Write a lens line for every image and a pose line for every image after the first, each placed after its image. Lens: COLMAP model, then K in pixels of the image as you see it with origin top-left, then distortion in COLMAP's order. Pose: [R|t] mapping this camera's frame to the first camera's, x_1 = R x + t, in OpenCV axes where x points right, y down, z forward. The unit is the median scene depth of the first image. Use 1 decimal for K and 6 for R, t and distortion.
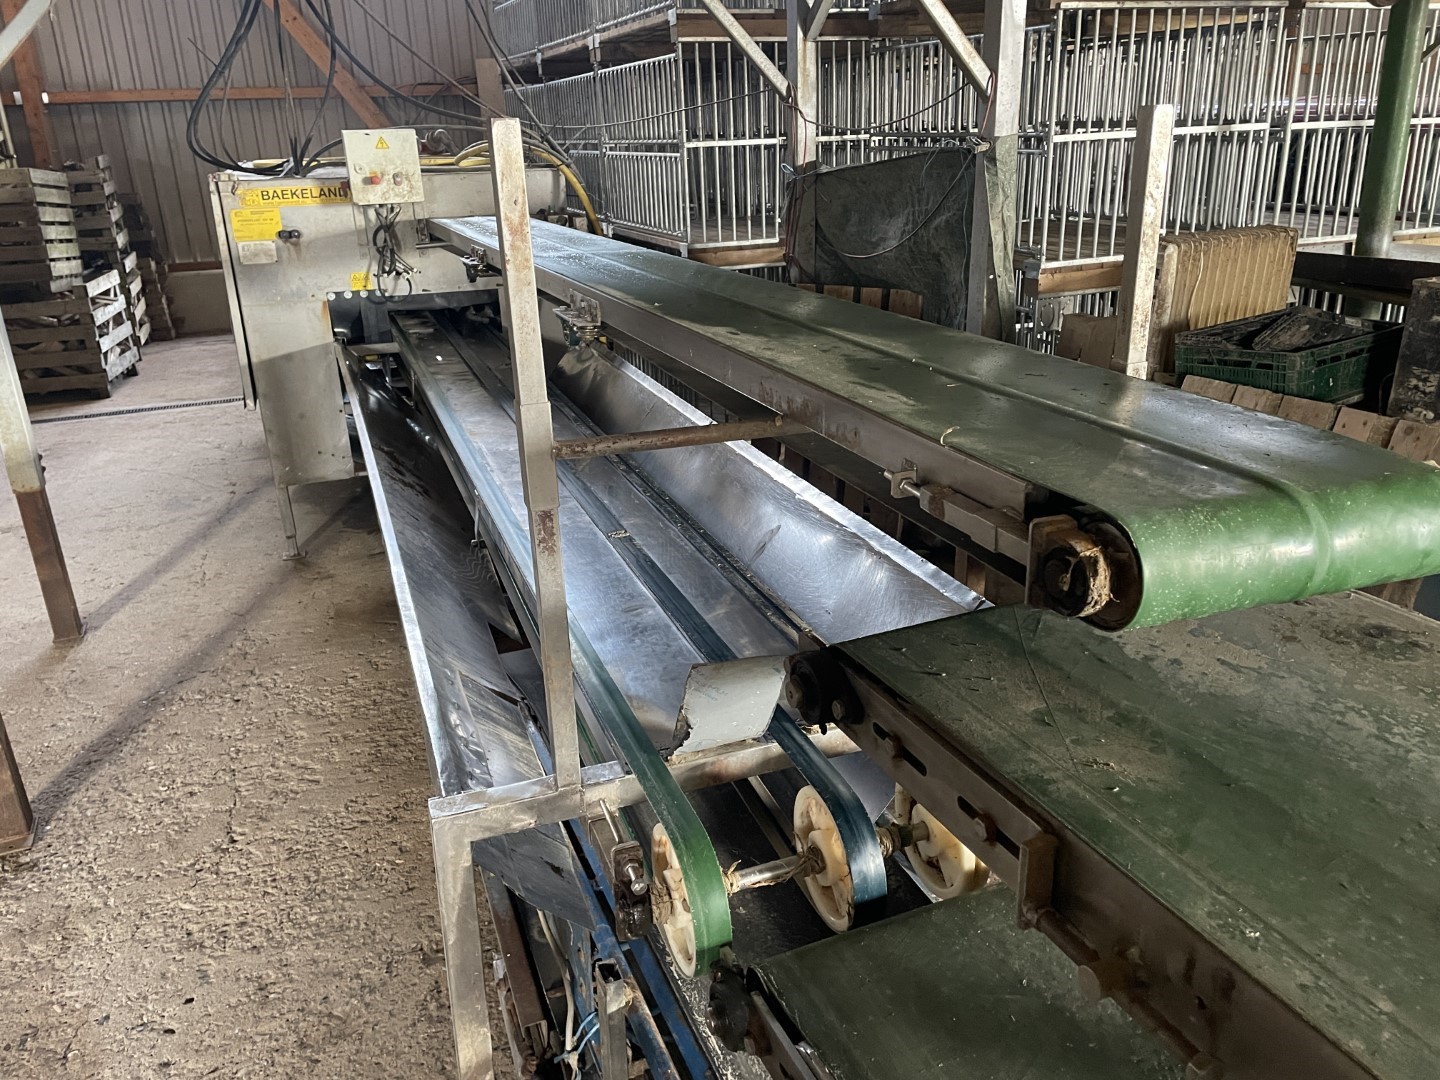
lens RADIAL K [[1071.9, 0, 734.6], [0, 1071.9, 522.6], [0, 0, 1]] dist [0.082998, -0.102777]
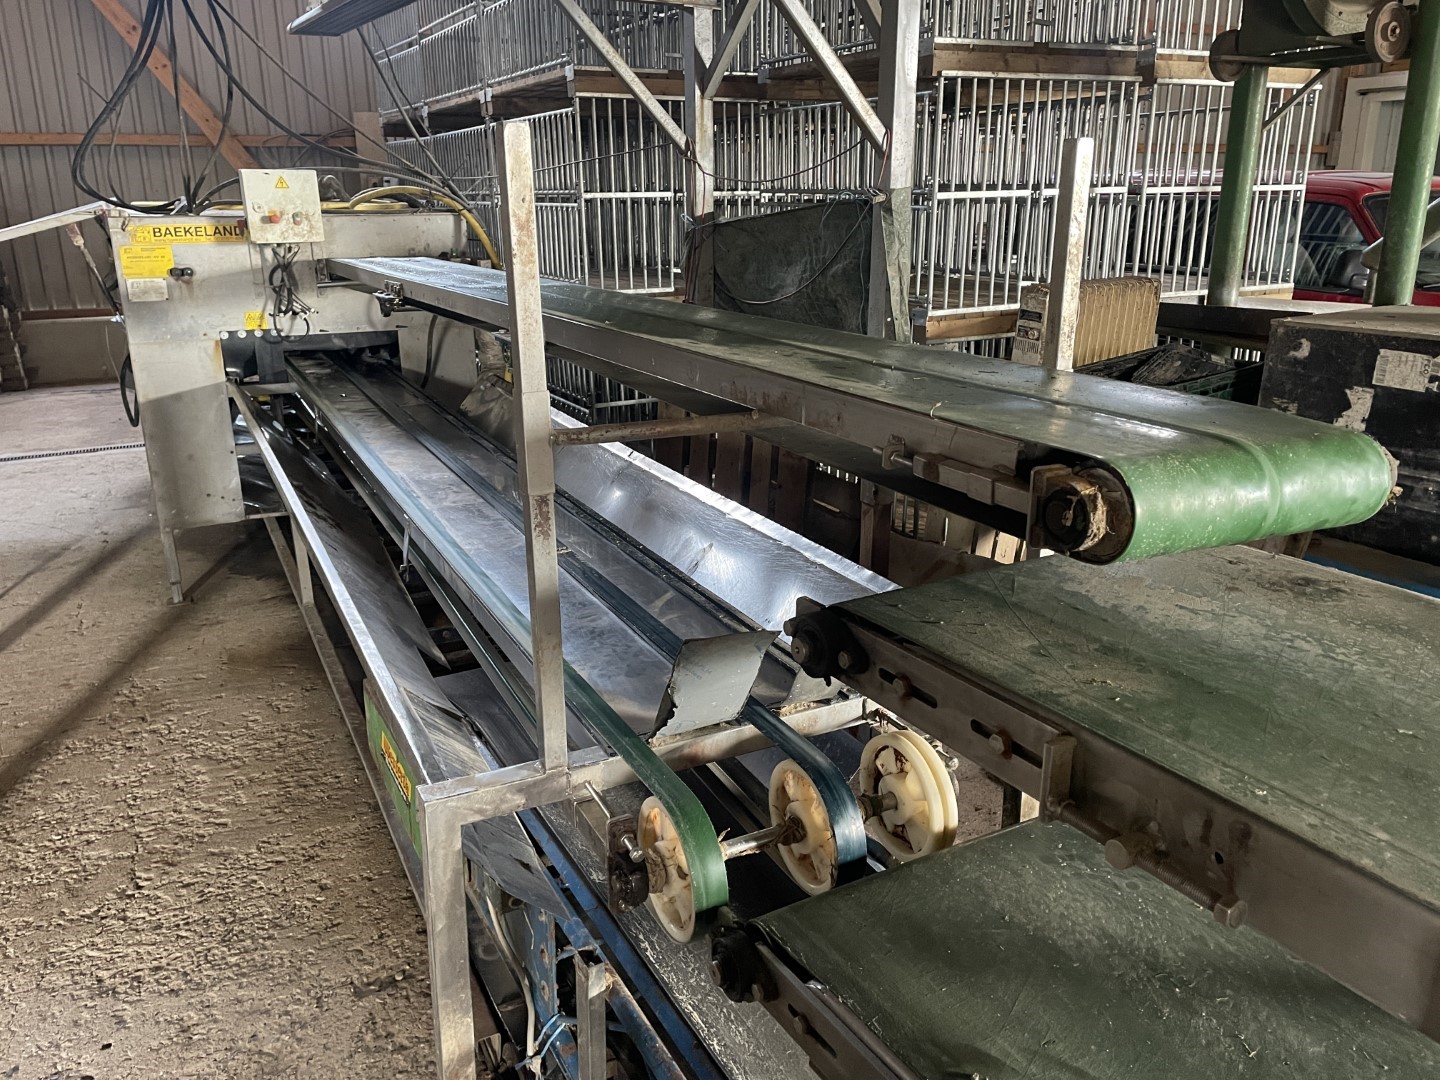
lens RADIAL K [[1070.1, 0, 725.8], [0, 1070.1, 525.8], [0, 0, 1]] dist [0.088472, -0.109252]
pose [[0.993767, -0.009985, 0.111029, -0.035471], [0.015789, 0.998547, -0.051520, 0.023183], [-0.110353, 0.052952, 0.992481, -0.017229]]
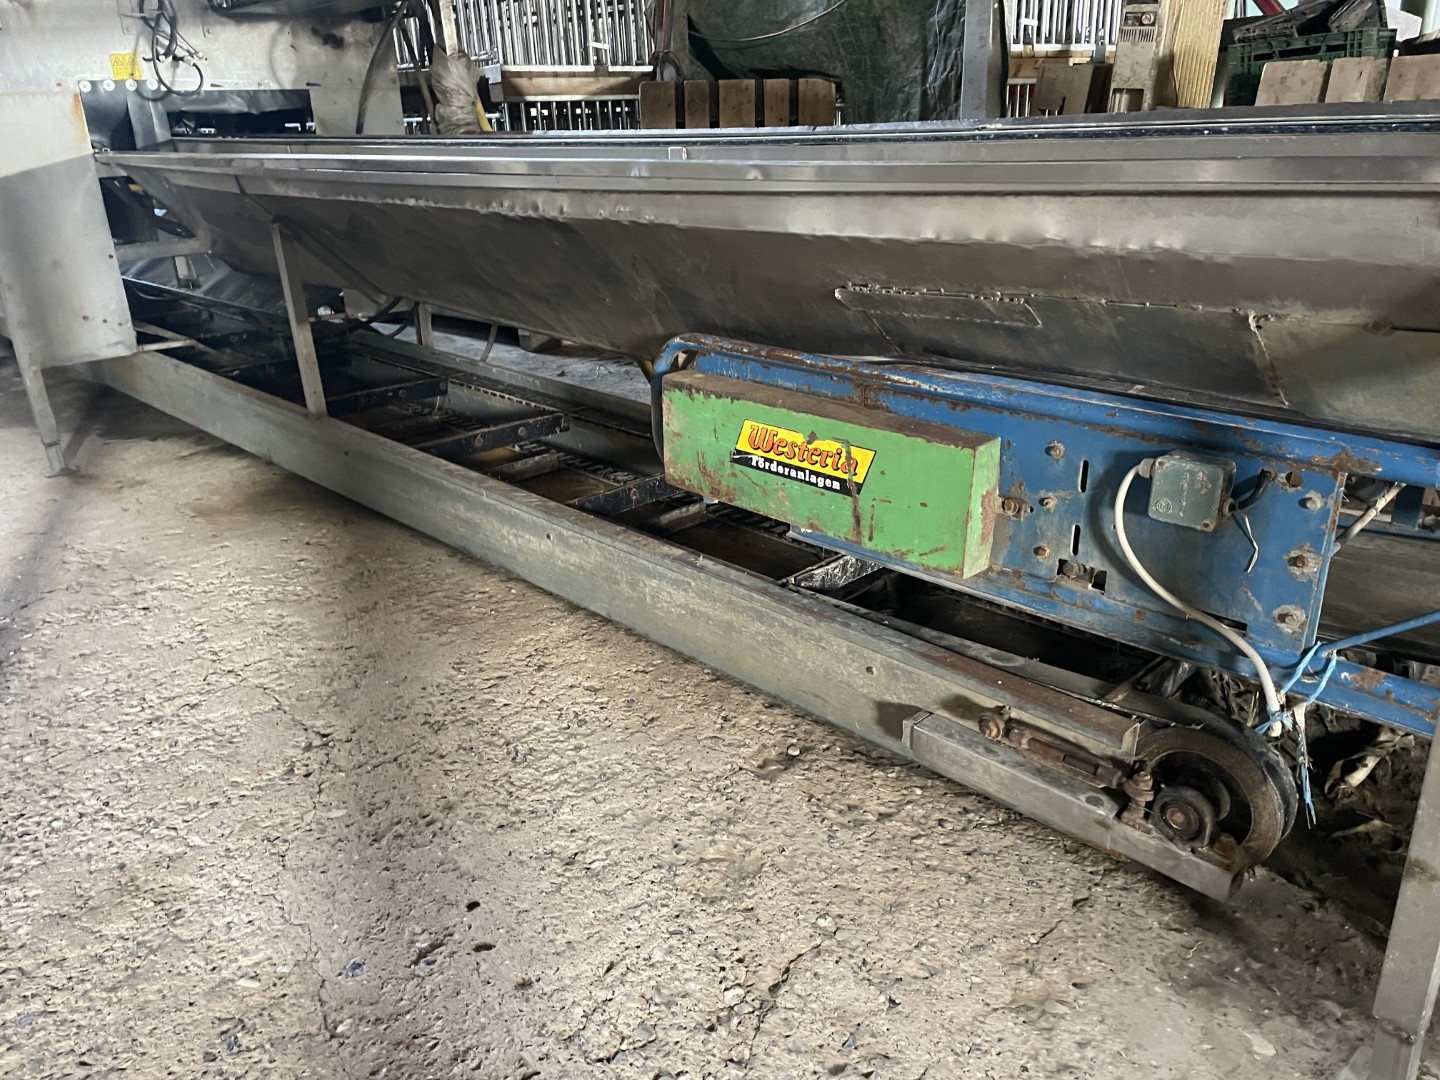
lens RADIAL K [[1075.2, 0, 732.2], [0, 1075.2, 541.4], [0, 0, 1]] dist [0.087048, -0.105873]
pose [[0.917110, -0.148005, 0.370140, -0.322738], [0.144161, 0.988817, 0.038197, 0.130757], [-0.371654, 0.018329, 0.928190, 0.205334]]
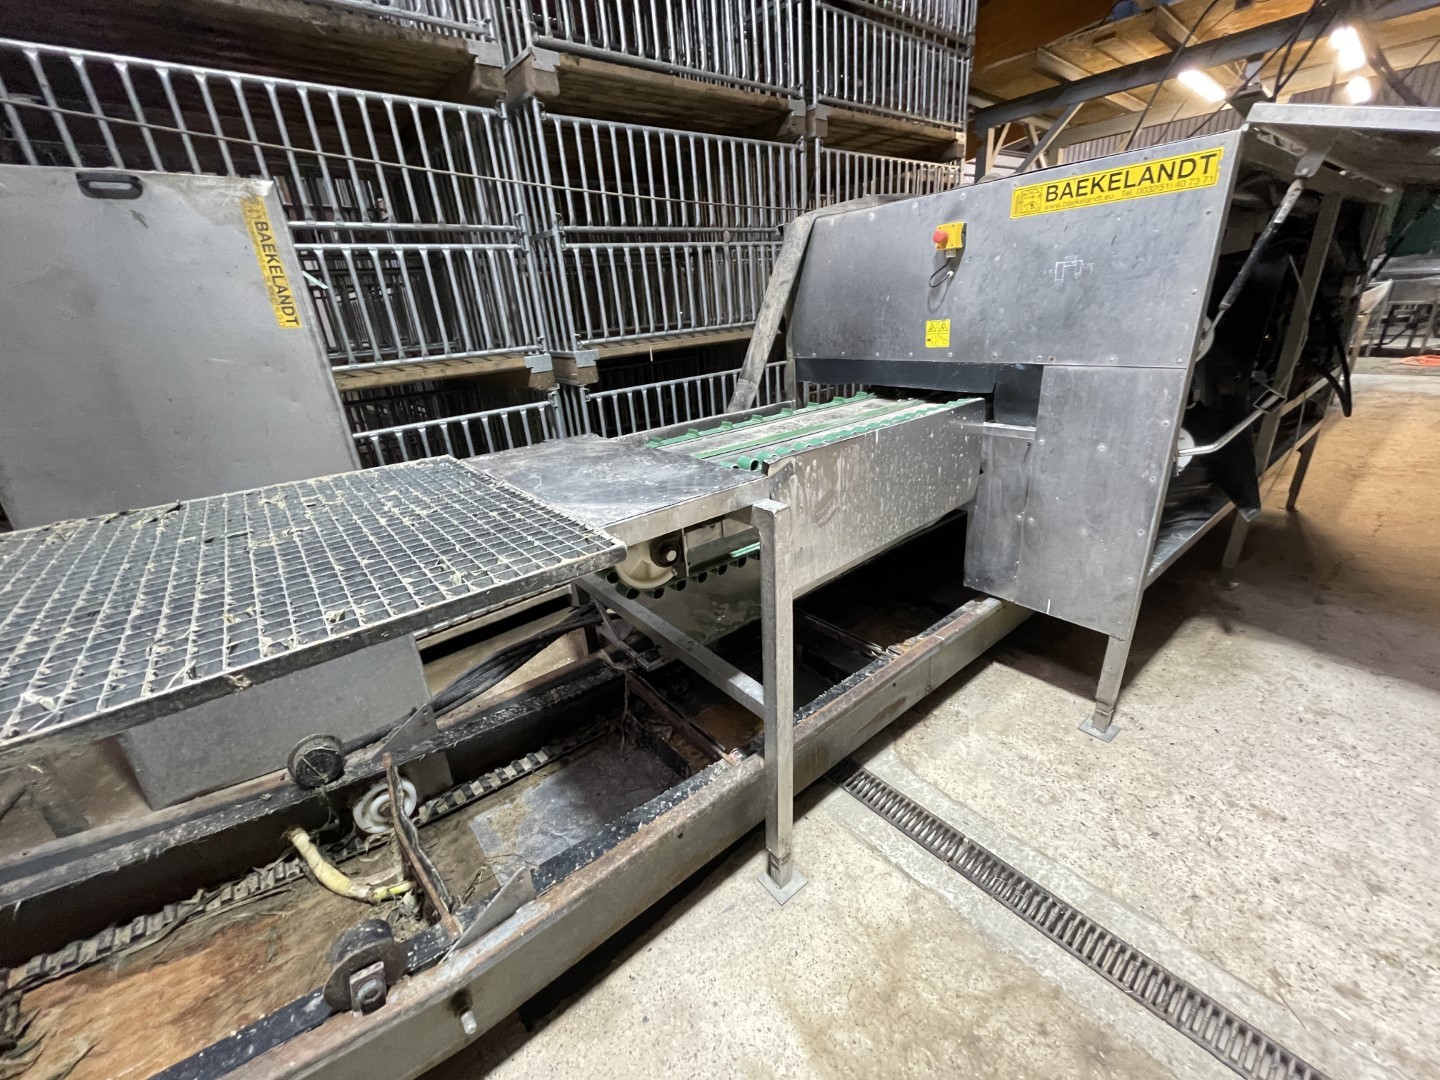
lens RADIAL K [[575.8, 0, 720.0], [0, 575.8, 540.0], [0, 0, 1]] dist [-0.008612, 0.000151]
pose [[0.302399, 0.365046, -0.880509, -0.118129], [-0.267286, 0.919171, 0.289279, -0.163802], [0.914939, 0.147870, 0.375528, 0.758086]]
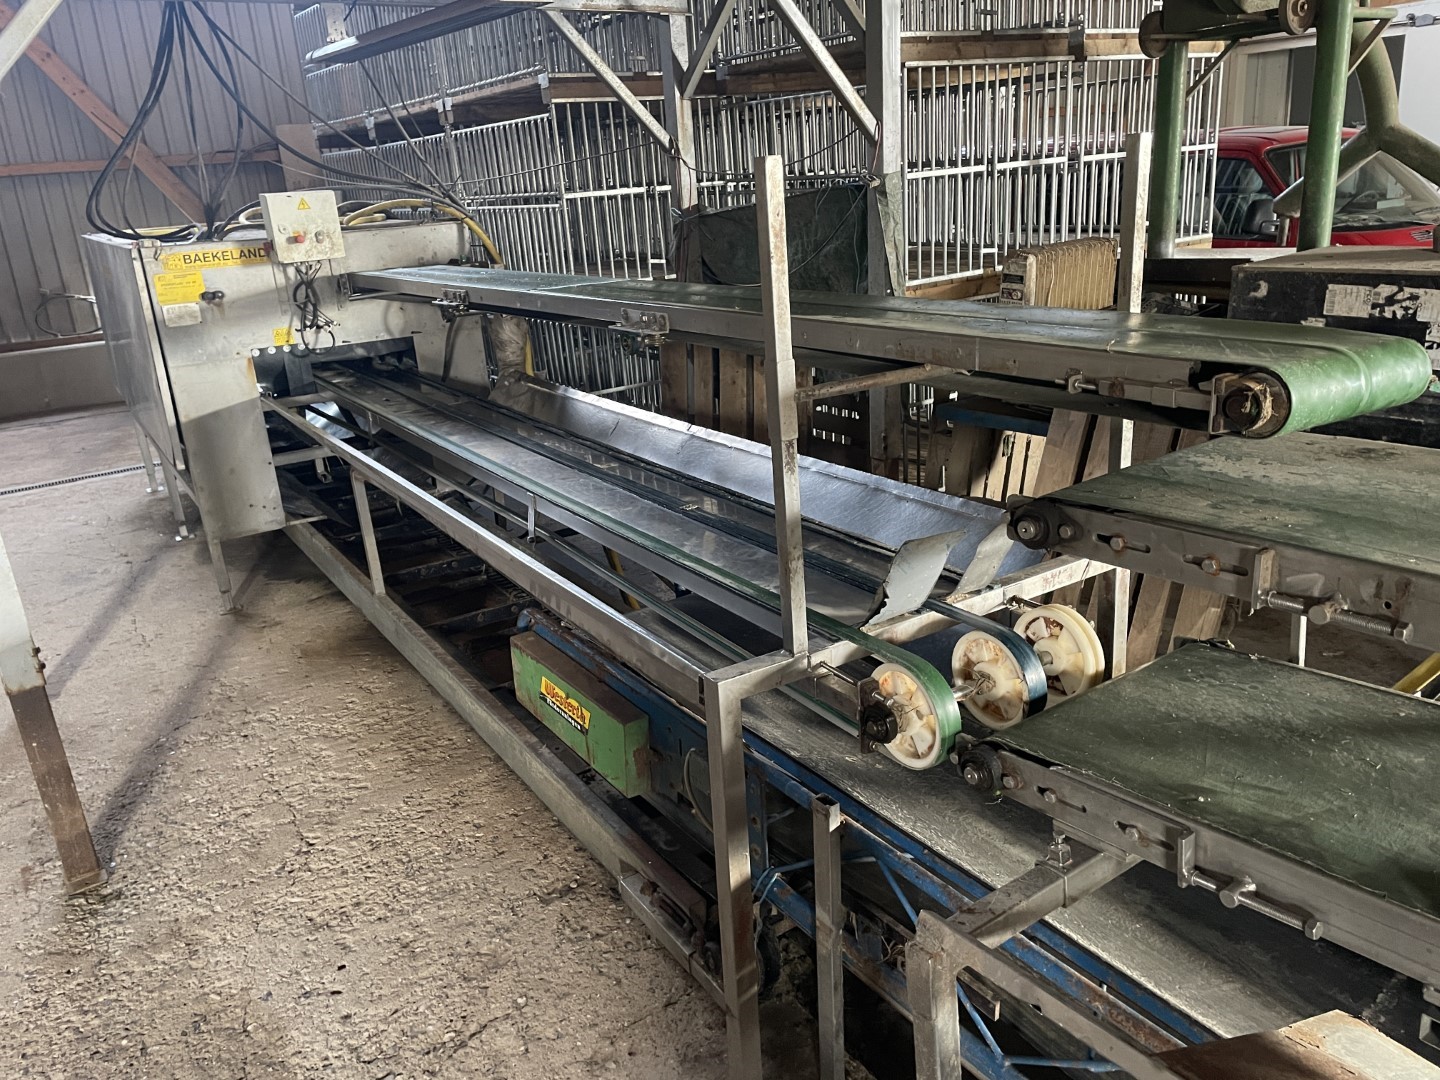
lens RADIAL K [[1069.9, 0, 718.8], [0, 1069.9, 532.9], [0, 0, 1]] dist [0.086529, -0.106837]
pose [[0.977588, -0.100495, 0.184994, -0.163778], [0.107212, 0.993879, -0.026644, 0.041027], [-0.181184, 0.045881, 0.982378, -0.098047]]
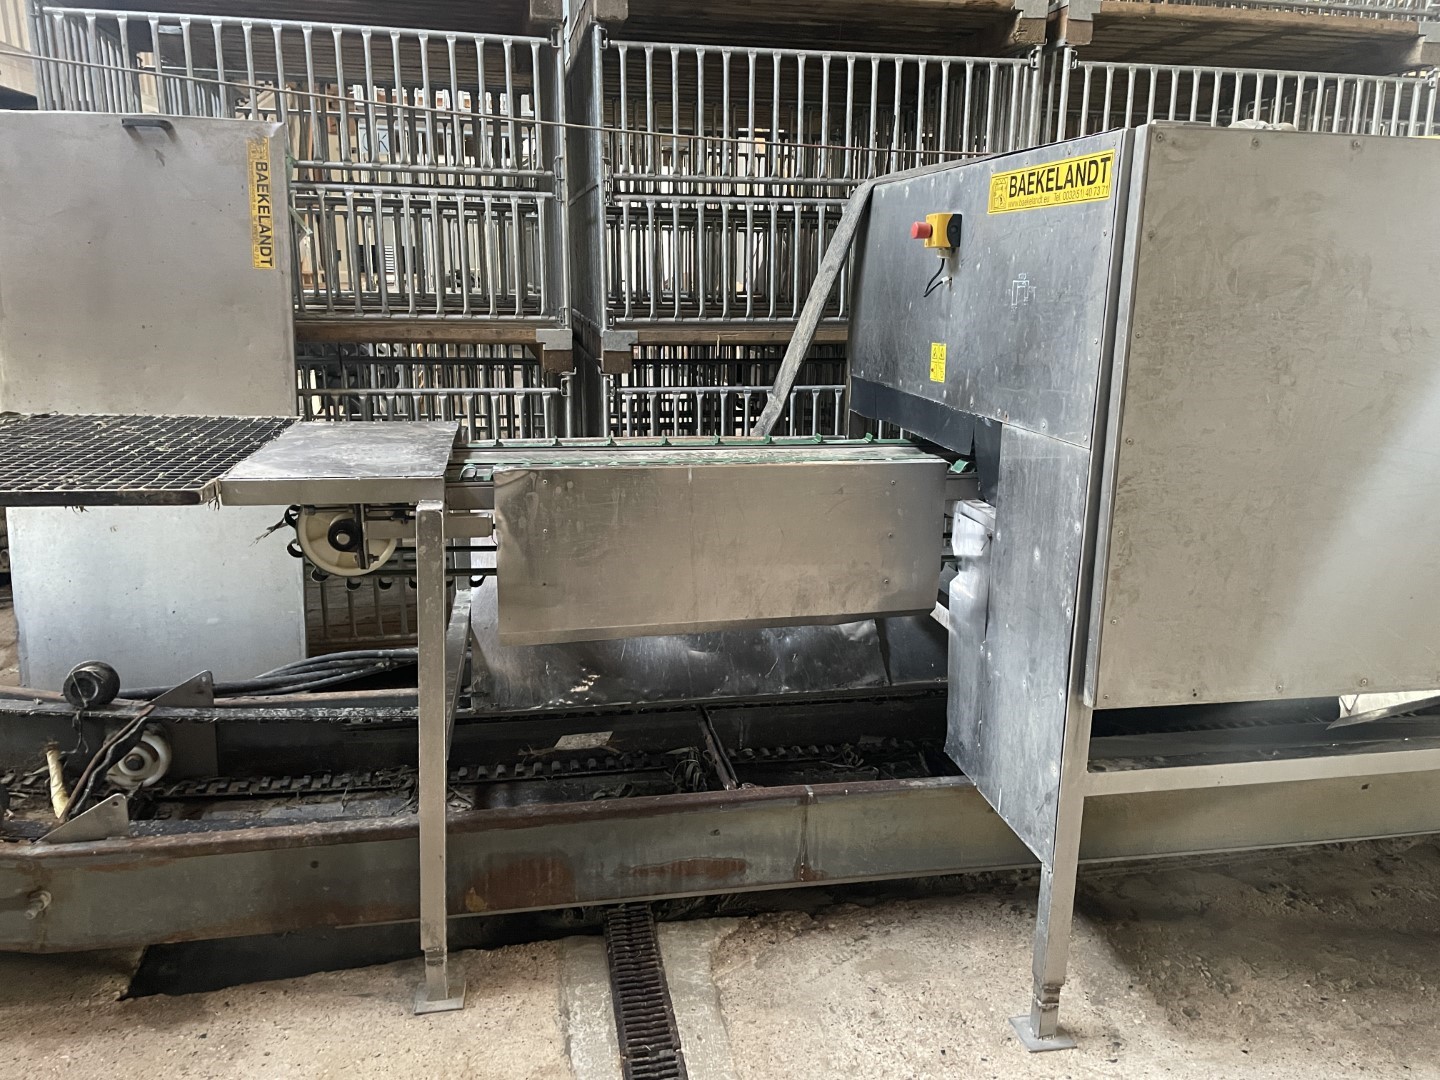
lens RADIAL K [[1080.0, 0, 730.8], [0, 1080.0, 527.7], [0, 0, 1]] dist [0.093784, -0.116992]
pose [[-0.179189, 0.251704, -0.951071, 0.073065], [-0.346476, 0.888638, 0.300460, -0.284861], [0.920785, 0.383362, -0.072025, 1.032301]]
